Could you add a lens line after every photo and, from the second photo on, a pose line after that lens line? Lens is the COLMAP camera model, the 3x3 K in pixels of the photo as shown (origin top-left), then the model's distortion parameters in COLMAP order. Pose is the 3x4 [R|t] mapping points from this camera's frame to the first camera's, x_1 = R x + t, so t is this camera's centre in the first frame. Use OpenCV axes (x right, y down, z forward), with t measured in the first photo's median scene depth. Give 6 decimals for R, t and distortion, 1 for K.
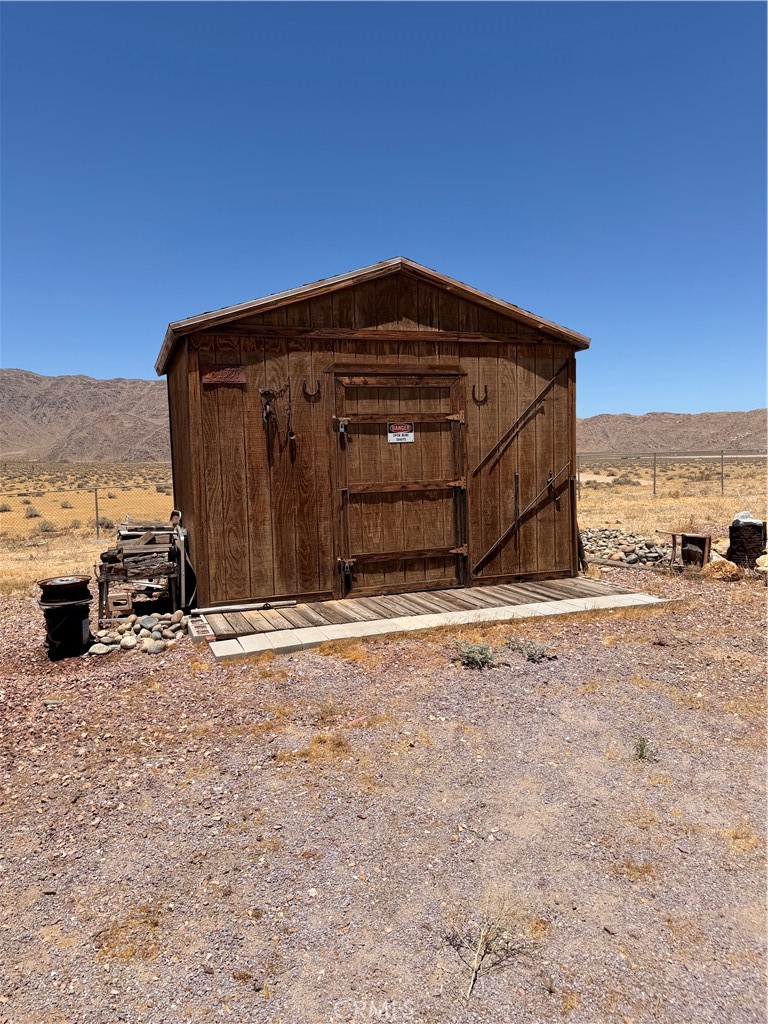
lens RADIAL K [[710.1, 0, 386.3], [0, 710.1, 505.5], [0, 0, 1]] dist [0.144469, -0.245515]
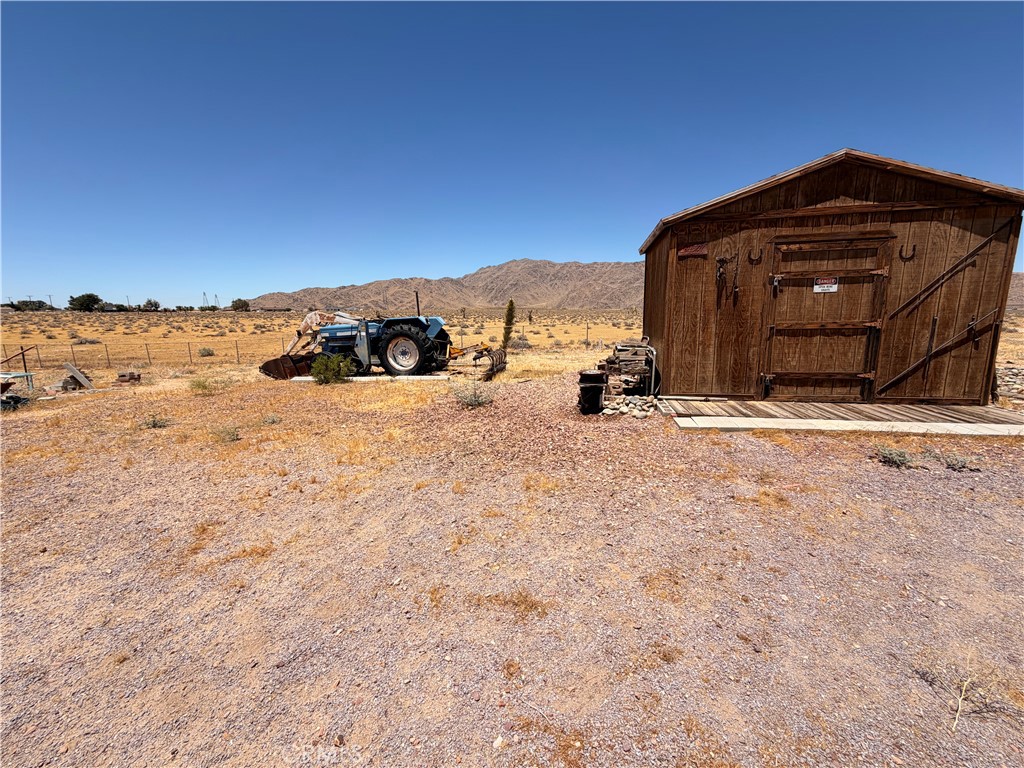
lens RADIAL K [[404.0, 0, 512.0], [0, 404.0, 384.0], [0, 0, 1]] dist [-0.001314, 0.000118]
pose [[0.861291, 0.100426, -0.498090, -0.097274], [-0.039906, 0.990615, 0.130725, 0.007981], [0.506543, -0.092715, 0.857215, 0.024204]]
